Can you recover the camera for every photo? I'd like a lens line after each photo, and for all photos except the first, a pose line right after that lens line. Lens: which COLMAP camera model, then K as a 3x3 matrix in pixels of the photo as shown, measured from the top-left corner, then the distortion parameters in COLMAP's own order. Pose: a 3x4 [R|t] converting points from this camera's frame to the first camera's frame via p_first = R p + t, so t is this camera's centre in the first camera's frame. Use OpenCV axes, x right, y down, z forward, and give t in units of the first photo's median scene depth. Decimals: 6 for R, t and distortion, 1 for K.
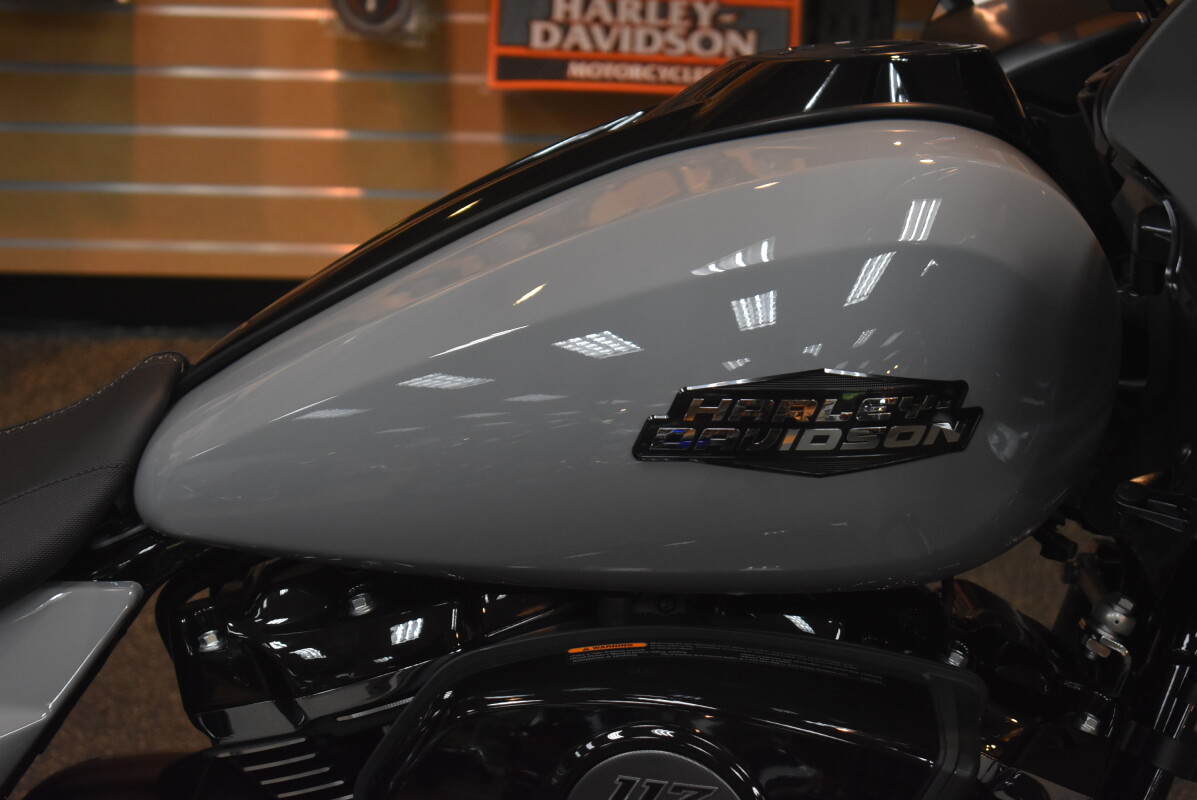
lens RADIAL K [[2722.1, 0, 598.5], [0, 2722.1, 400.0], [0, 0, 1]] dist [0.091547, -0.308531]
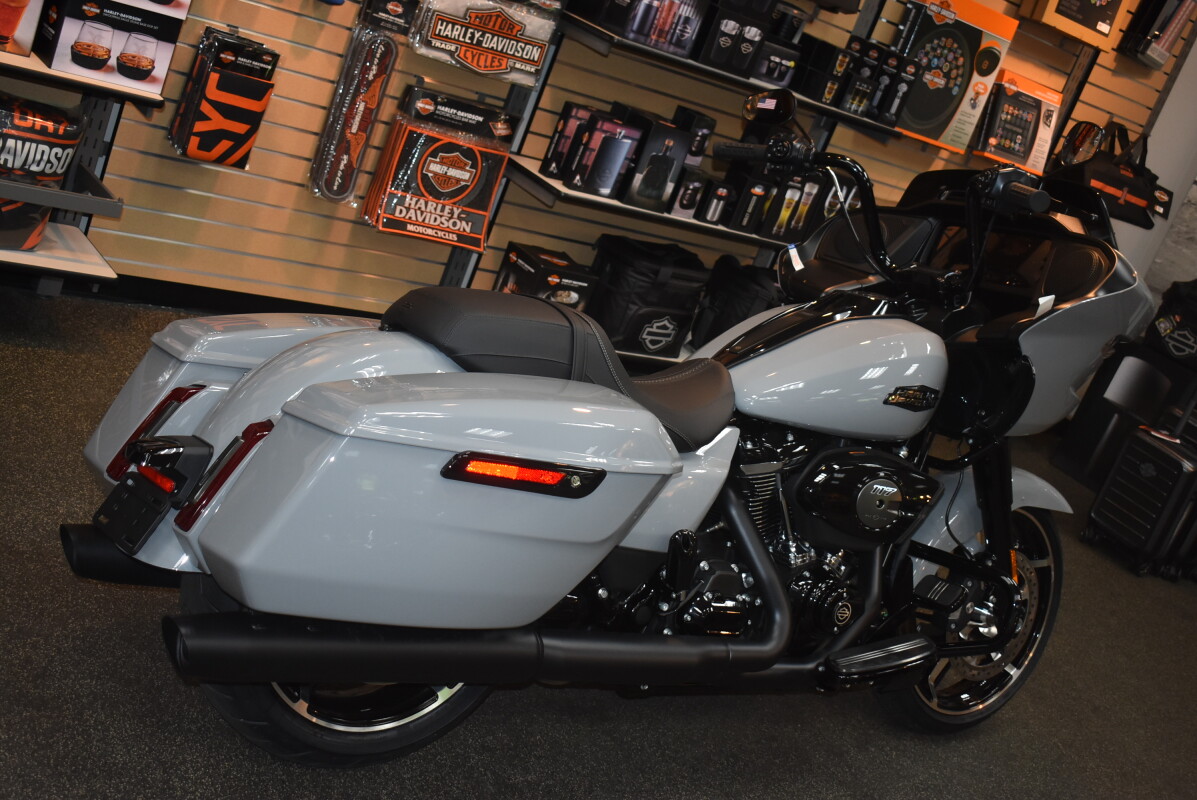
lens RADIAL K [[1513.9, 0, 598.5], [0, 1513.9, 400.0], [0, 0, 1]] dist [-0.043046, -0.033375]
pose [[0.788295, 0.077131, 0.610443, -1.430989], [-0.090816, 0.995831, -0.008550, 0.062787], [-0.608558, -0.048698, 0.792014, -0.398607]]
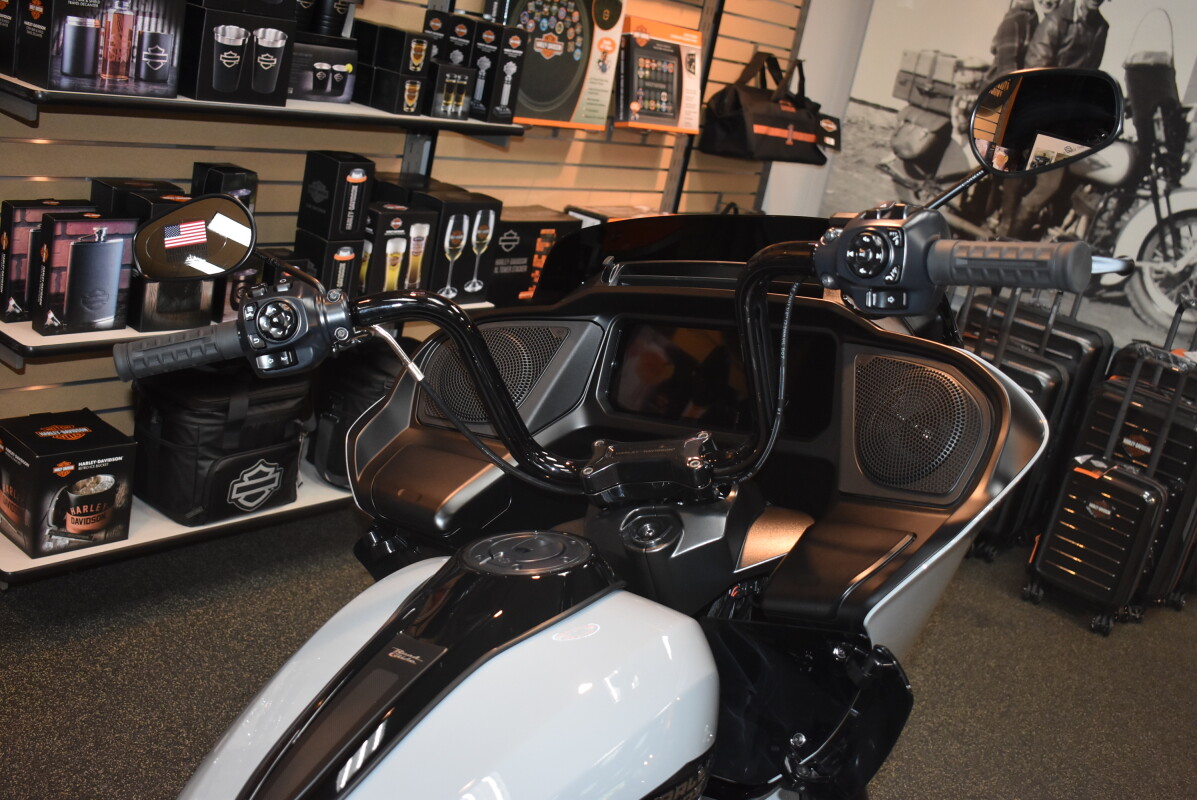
lens RADIAL K [[1252.8, 0, 598.5], [0, 1252.8, 400.0], [0, 0, 1]] dist [-0.081974, 0.021820]
pose [[0.640448, -0.139479, 0.755230, -0.471215], [0.141723, 0.987946, 0.062274, -0.272700], [-0.754812, 0.067150, 0.652495, 0.438659]]
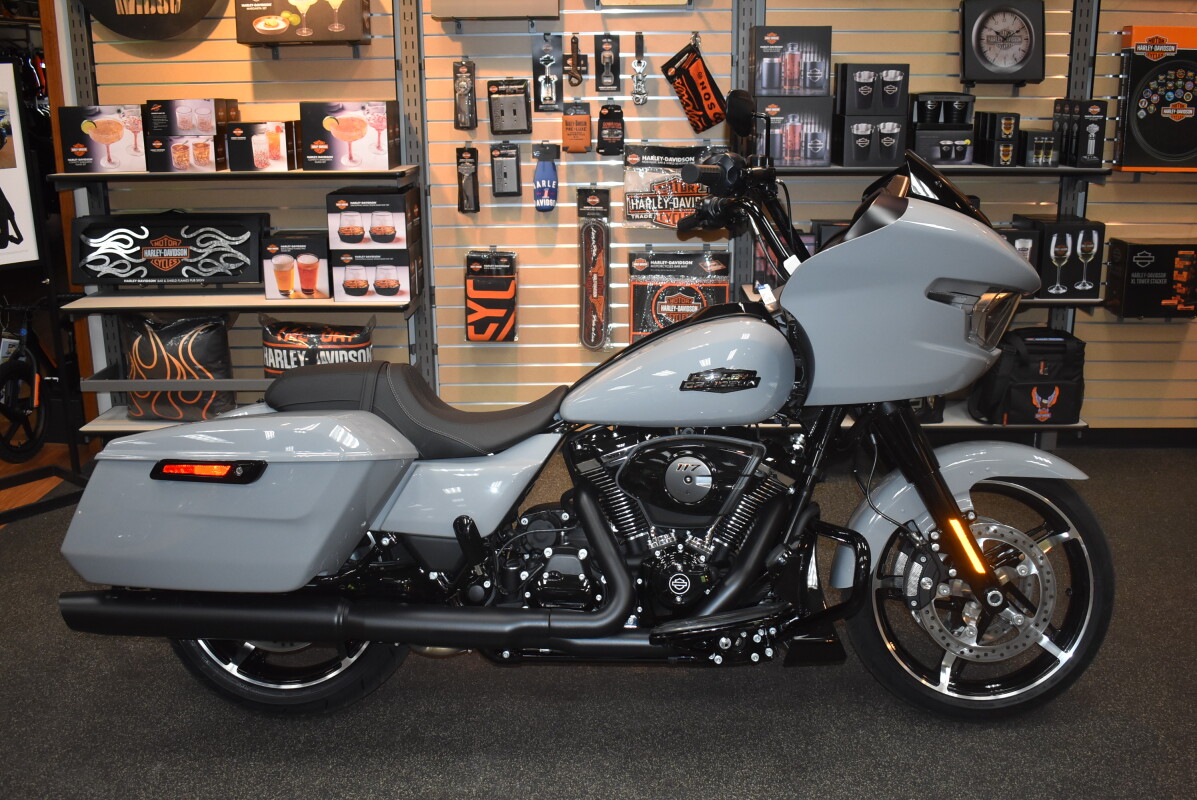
lens RADIAL K [[1202.5, 0, 598.5], [0, 1202.5, 400.0], [0, 0, 1]] dist [-0.082678, 0.018485]
pose [[0.998364, -0.030721, -0.048232, -0.021394], [0.023068, 0.988129, -0.151883, 0.286228], [0.052325, 0.150522, 0.987221, -0.783558]]
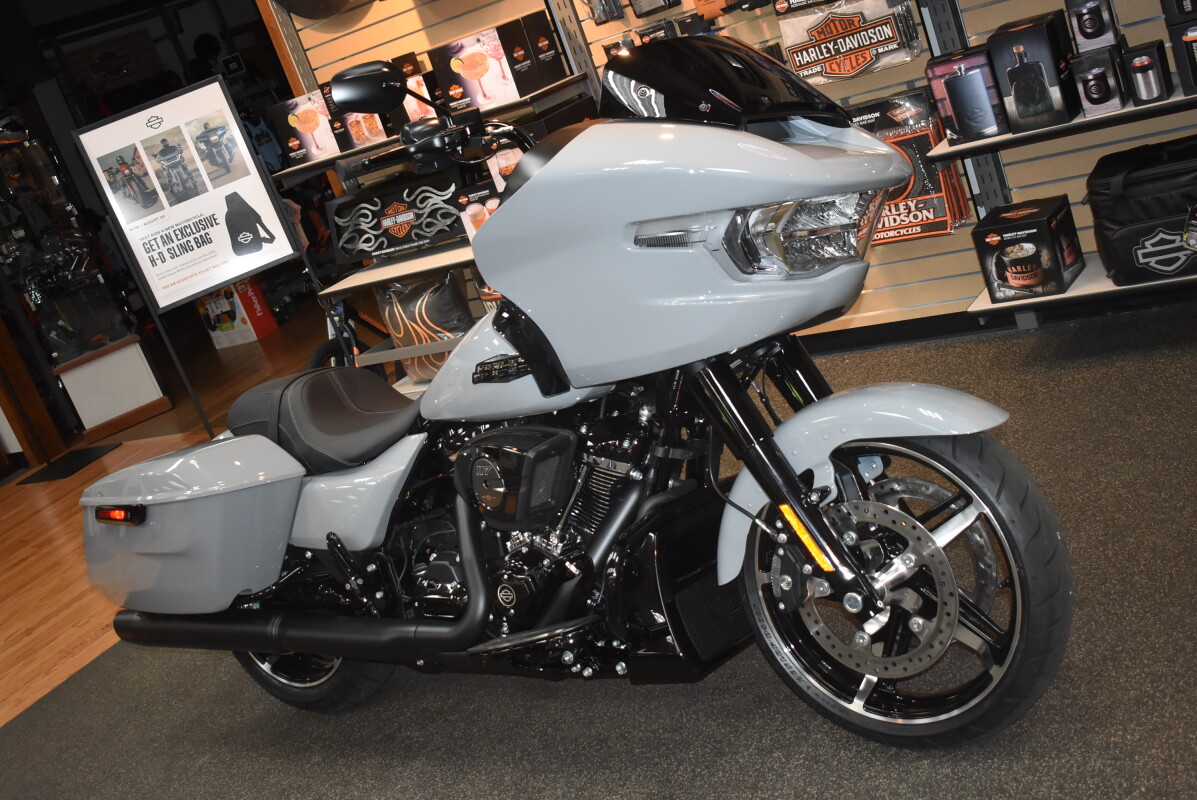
lens RADIAL K [[1387.2, 0, 598.5], [0, 1387.2, 400.0], [0, 0, 1]] dist [-0.071757, 0.005614]
pose [[0.765397, -0.124201, -0.631460, 1.232053], [0.114262, 0.991838, -0.056585, 0.154969], [0.633334, -0.028842, 0.773341, -0.357938]]
